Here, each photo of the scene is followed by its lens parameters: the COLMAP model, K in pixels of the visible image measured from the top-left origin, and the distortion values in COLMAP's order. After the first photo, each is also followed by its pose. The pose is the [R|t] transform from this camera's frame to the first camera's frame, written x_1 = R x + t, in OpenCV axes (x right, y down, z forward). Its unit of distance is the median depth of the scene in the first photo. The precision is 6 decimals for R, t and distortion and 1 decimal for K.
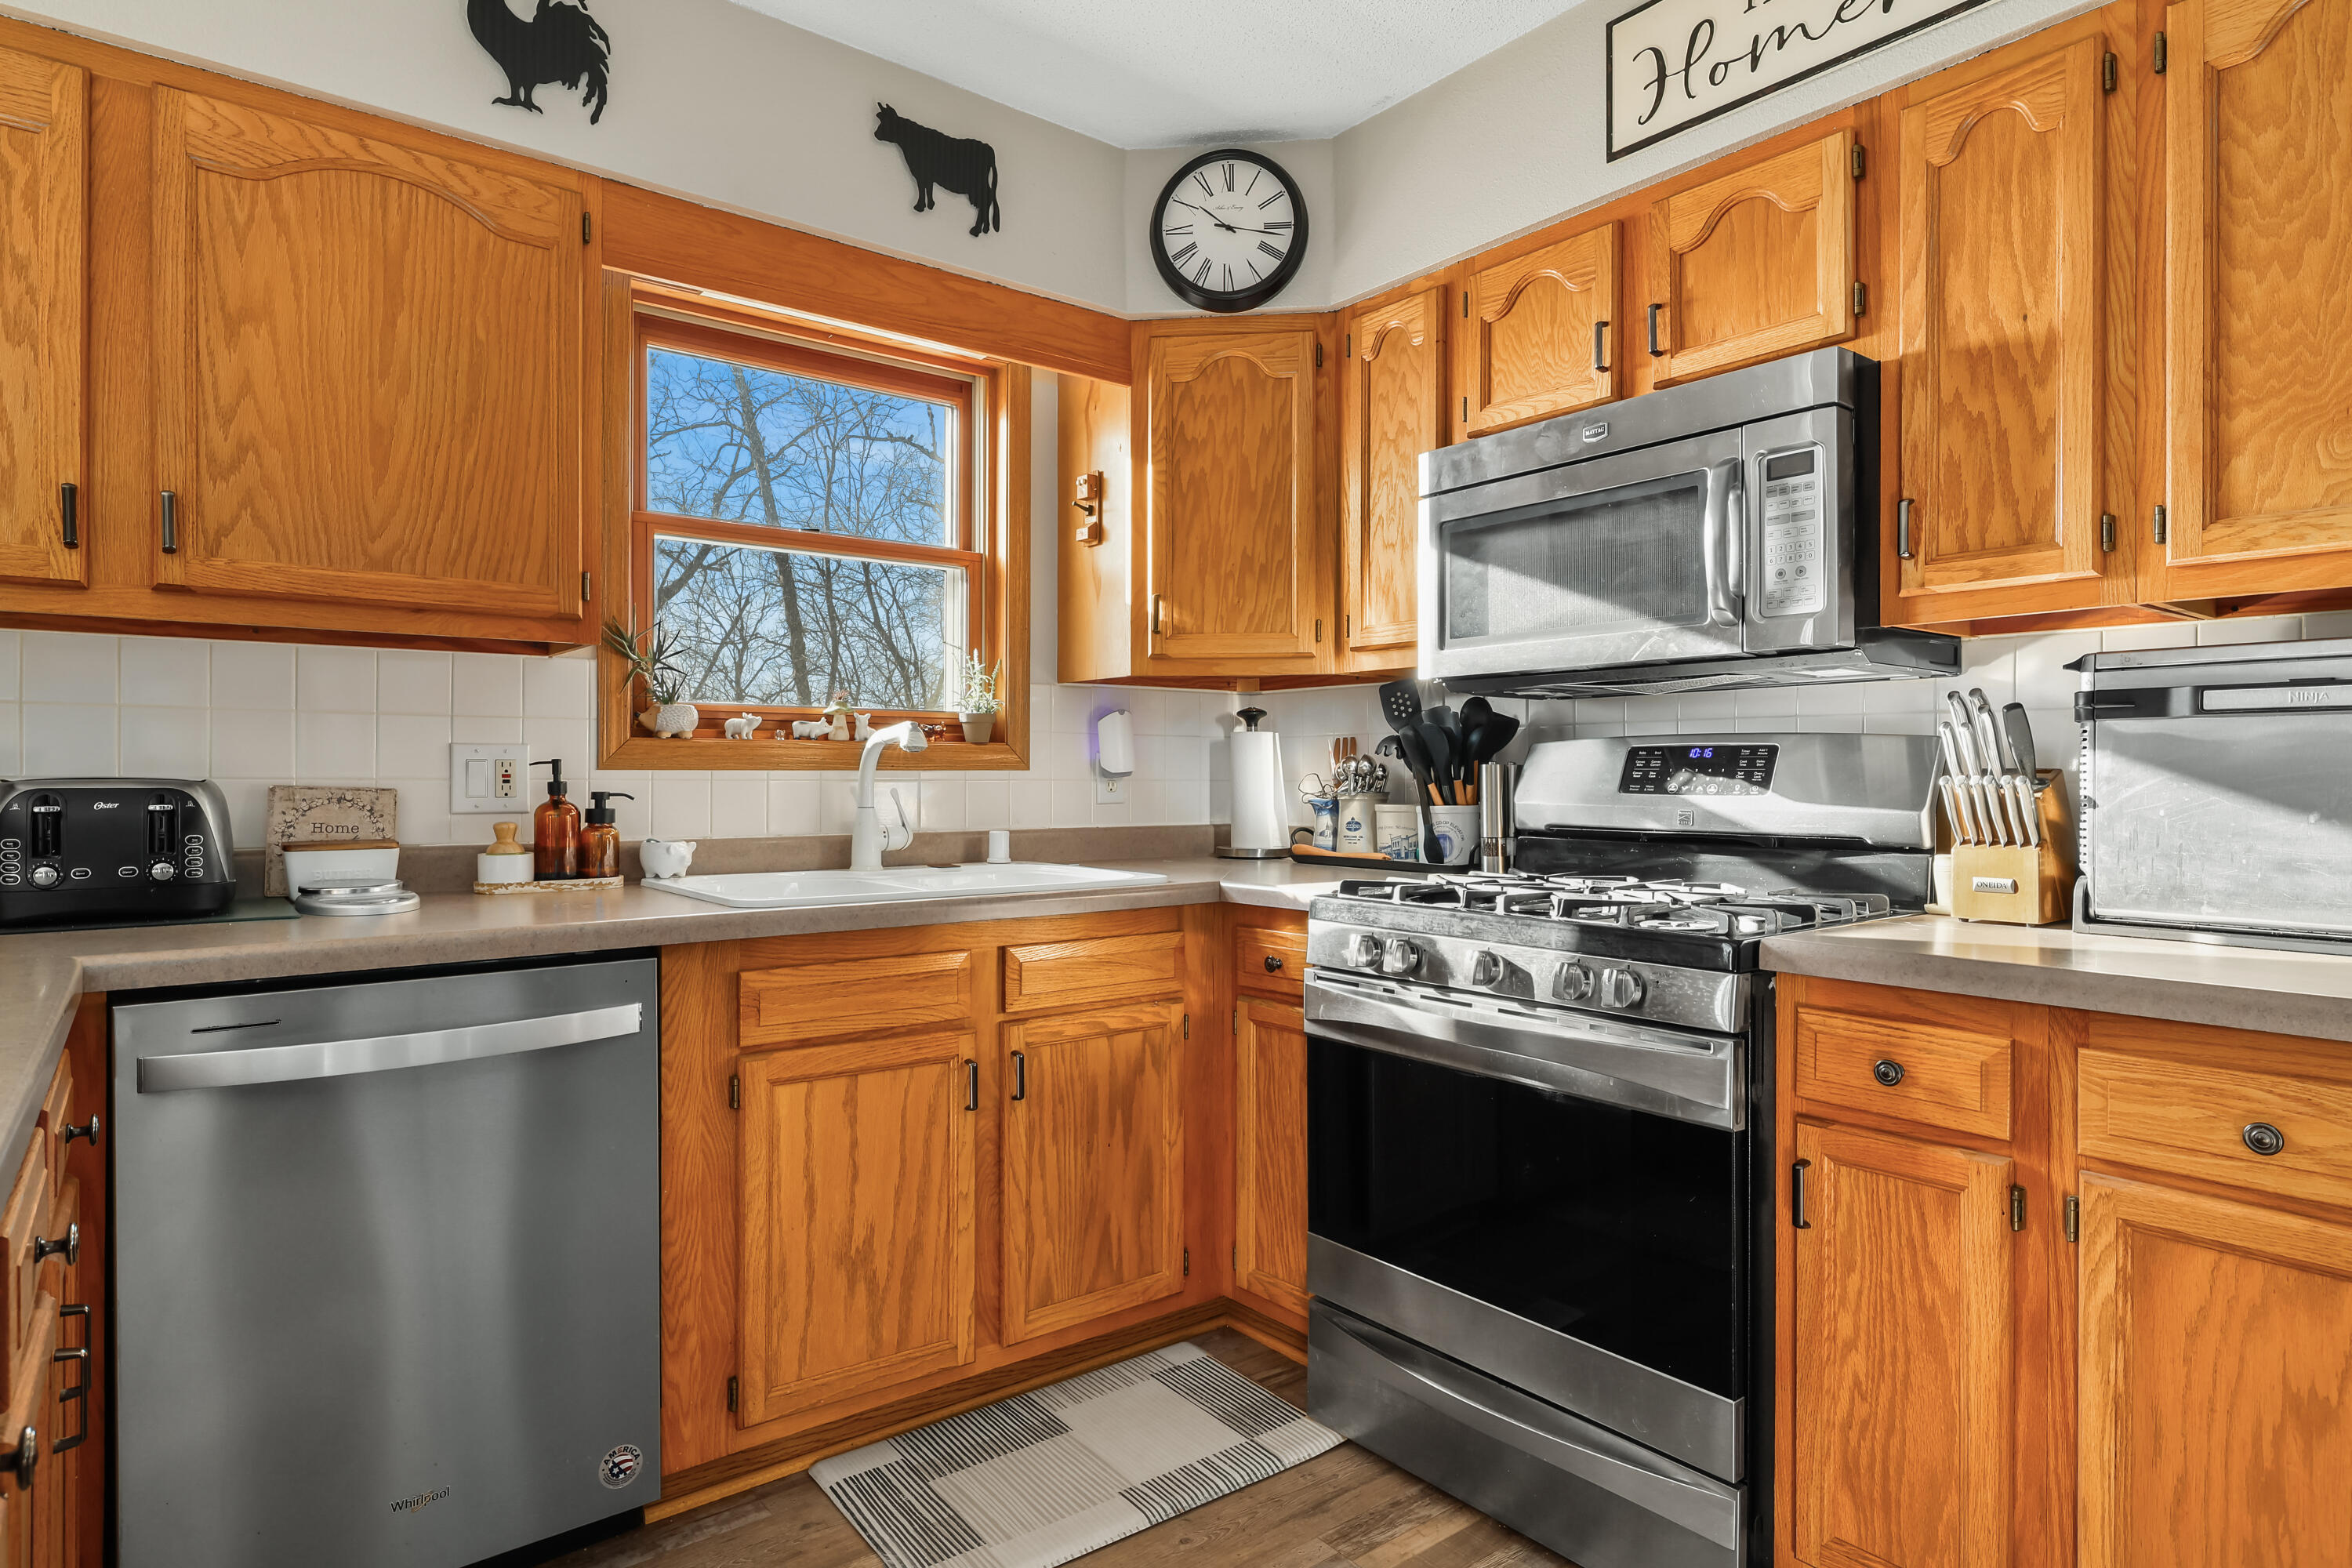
lens RADIAL K [[1278.1, 0, 1177.5], [0, 1278.1, 778.9], [0, 0, 1]] dist [-0.006322, -0.000013]
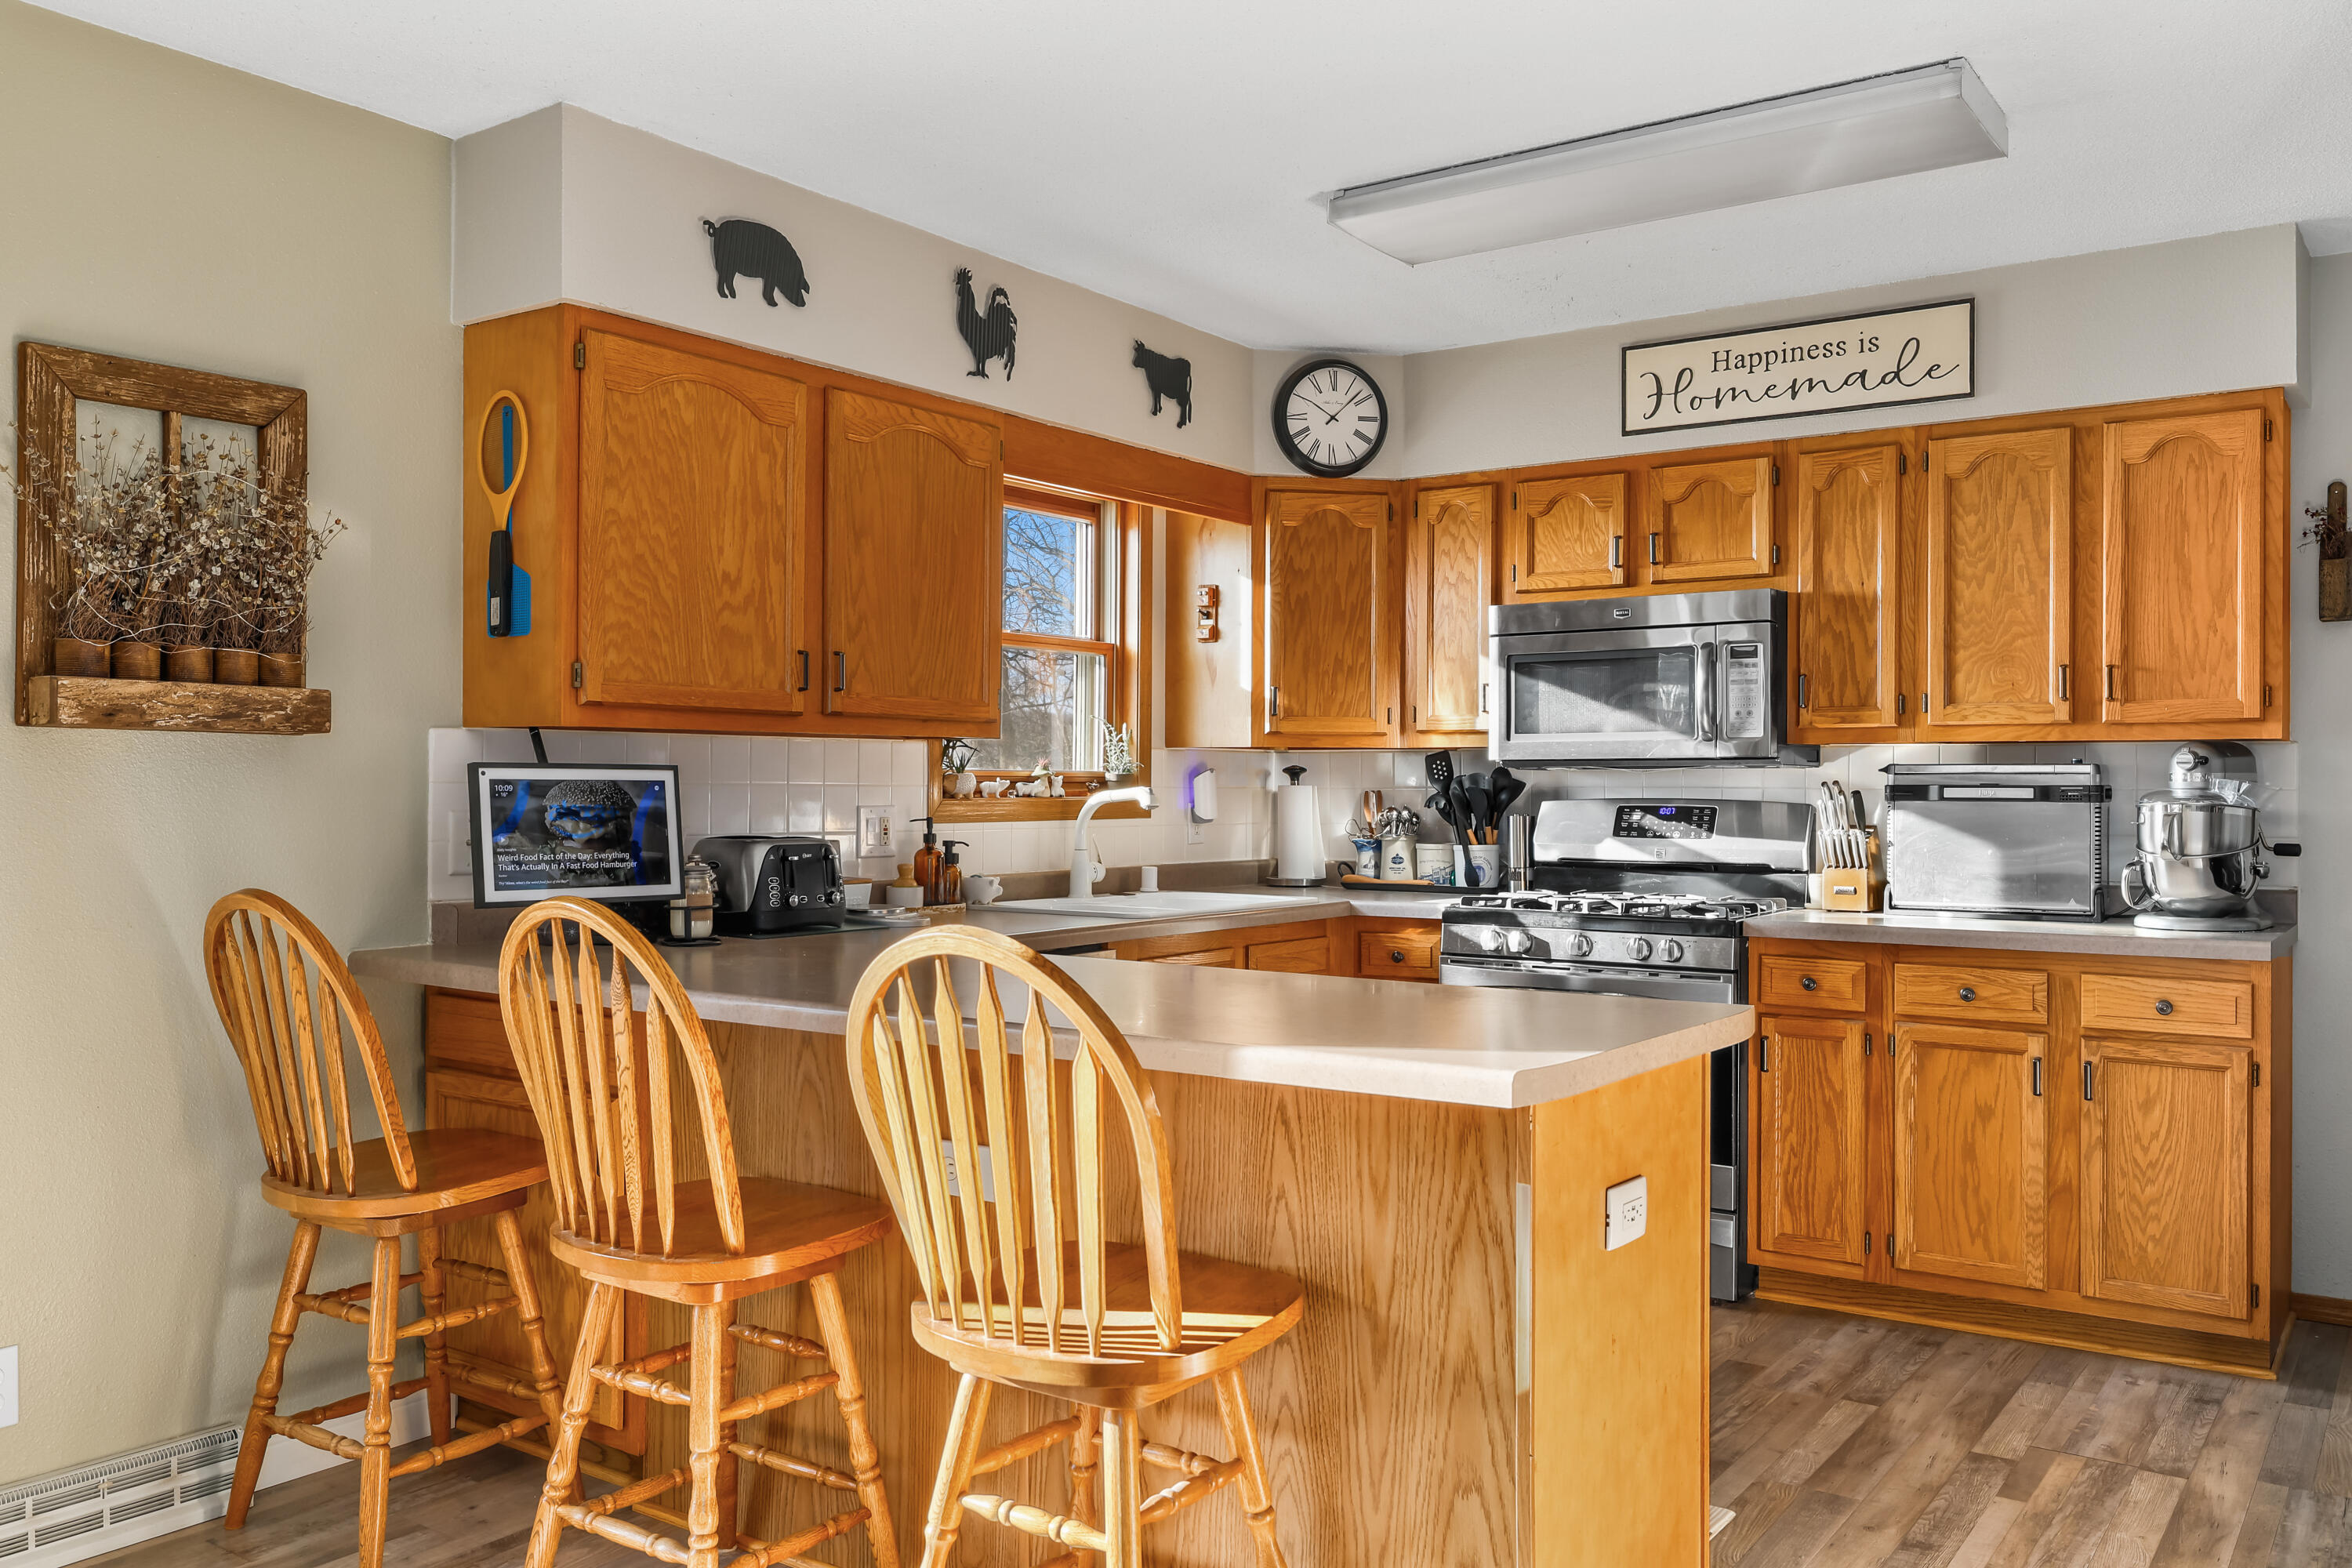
lens RADIAL K [[1821.8, 0, 1172.0], [0, 1821.8, 783.2], [0, 0, 1]] dist [-0.022592, 0.005008]
pose [[0.959740, 0.002437, 0.280879, -0.866065], [-0.001469, 0.999992, -0.003656, -0.049732], [-0.280886, 0.003097, 0.959736, -1.042915]]
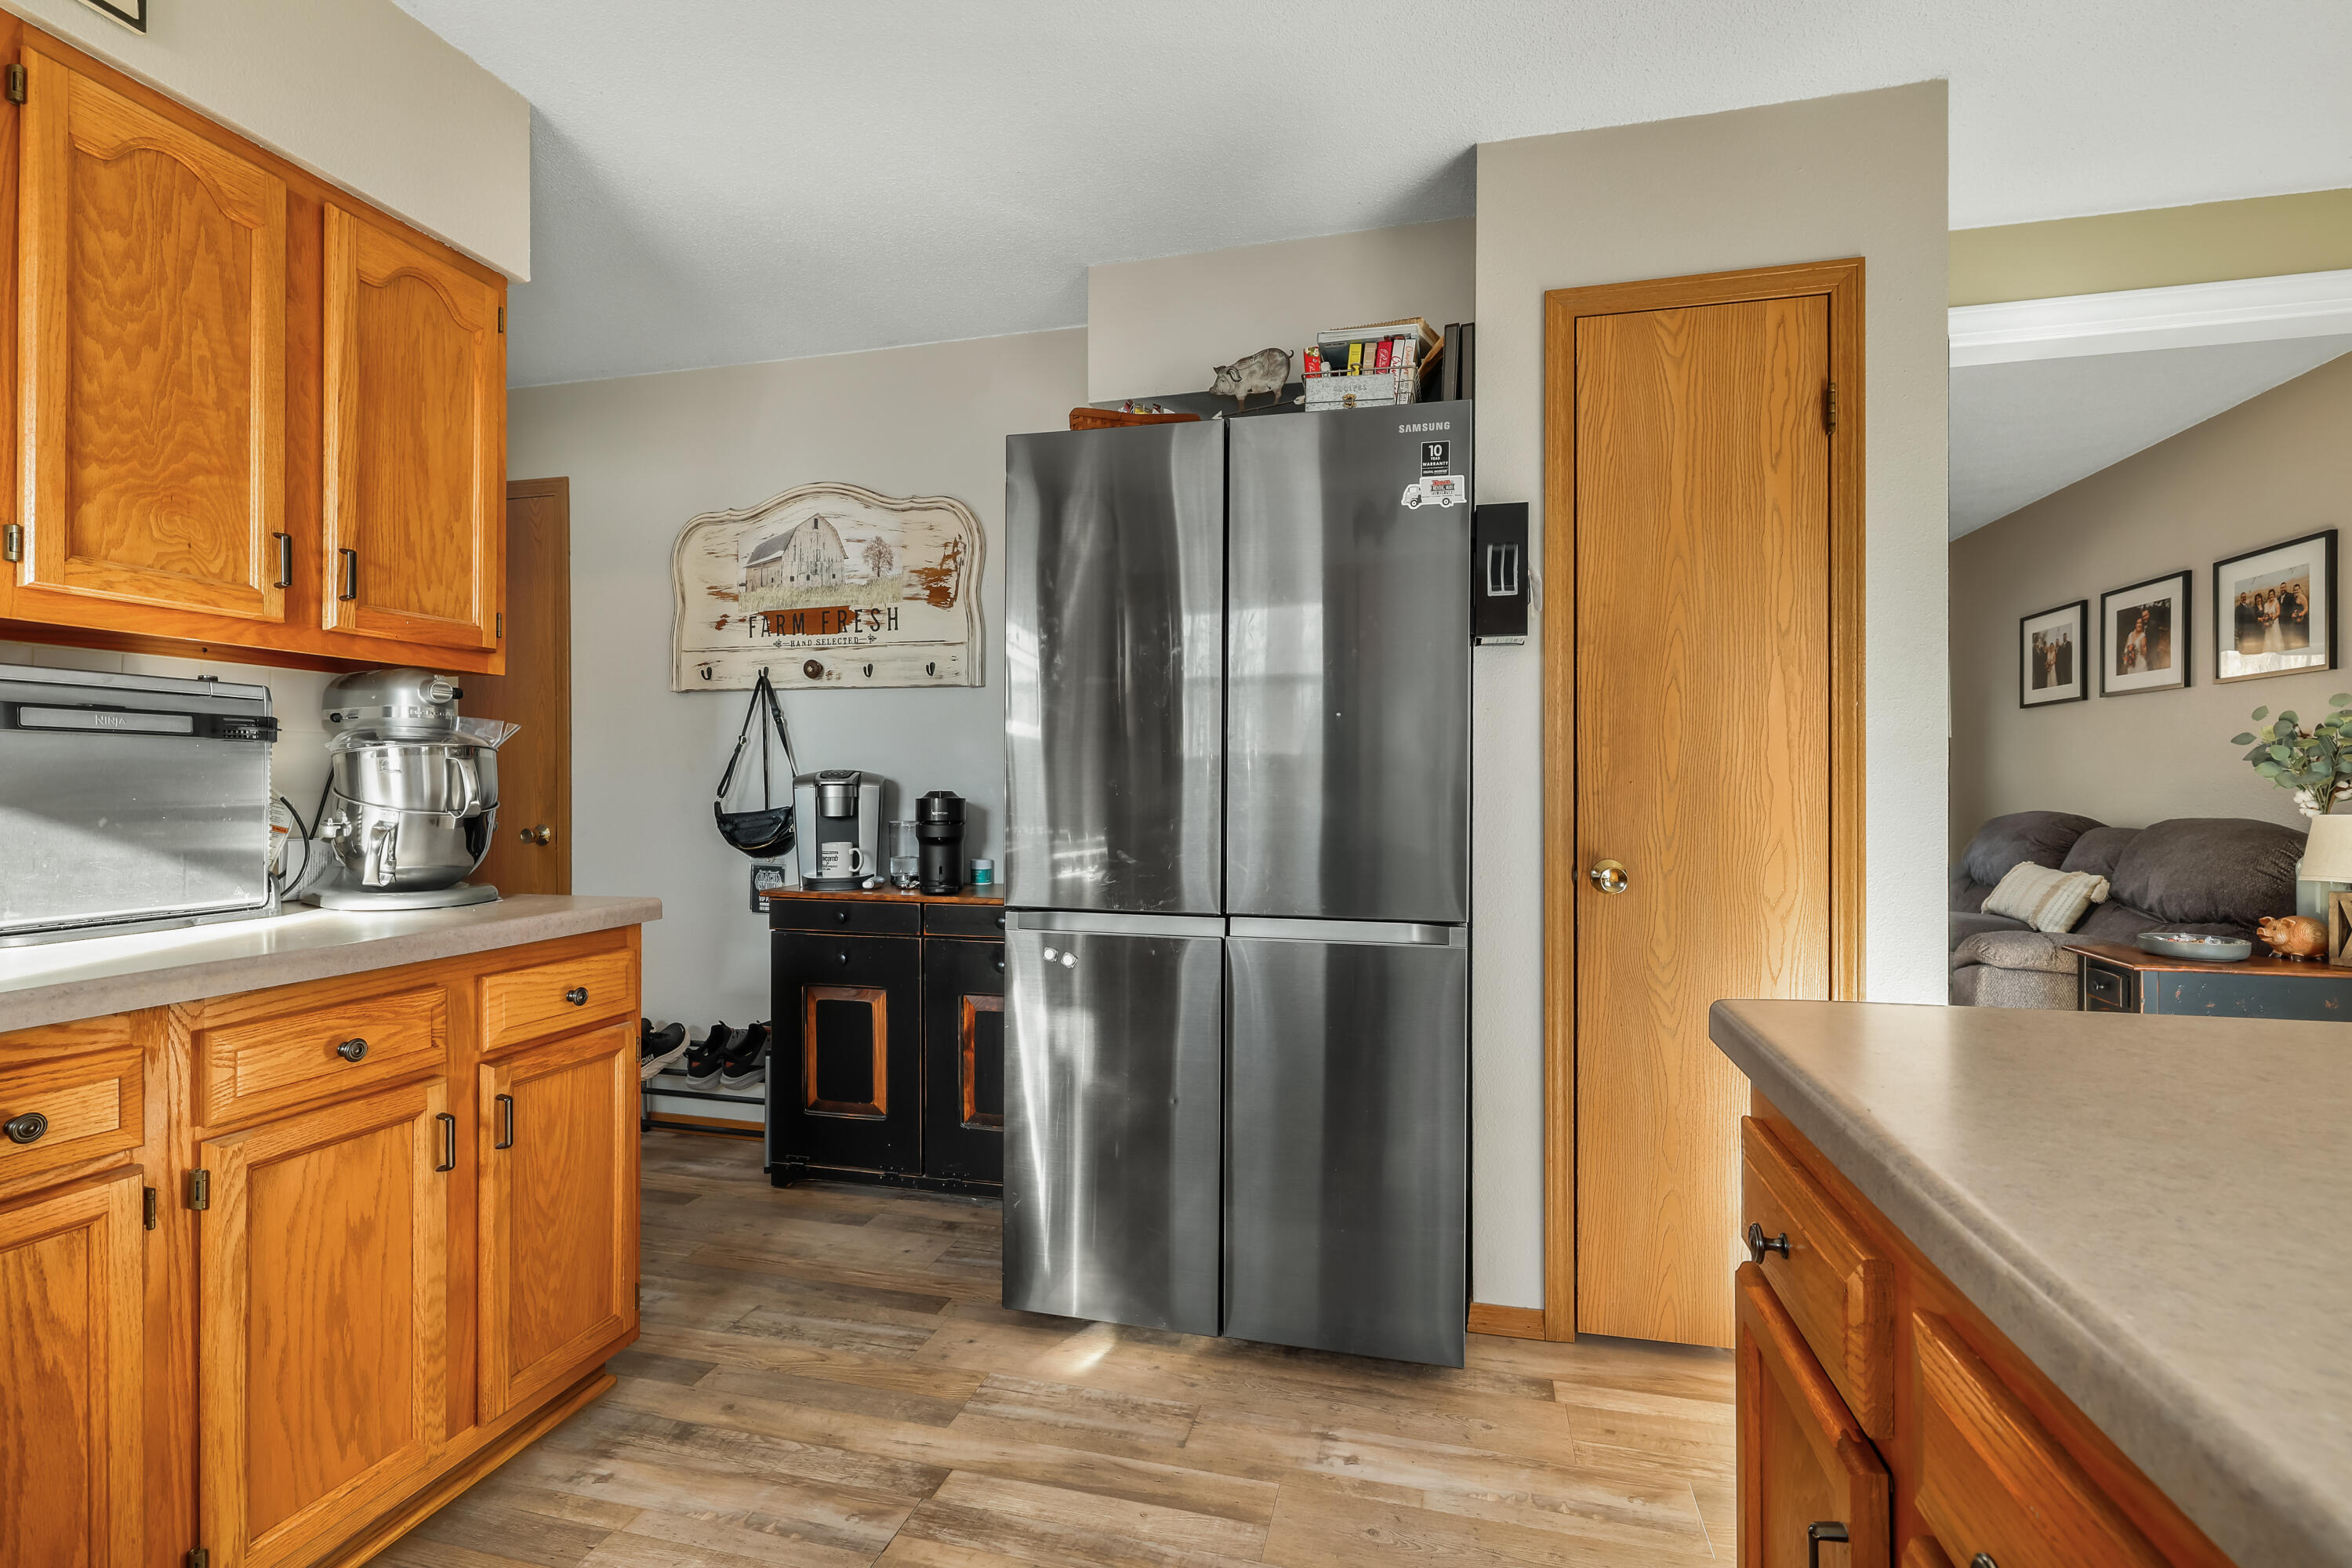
lens RADIAL K [[1081.5, 0, 1174.3], [0, 1081.5, 790.9], [0, 0, 1]] dist [0.000233, -0.000316]
pose [[-0.599998, -0.003407, 0.799994, -0.376184], [0.001839, 0.999982, 0.005638, -0.002327], [-0.799999, 0.004854, -0.599981, 0.598705]]
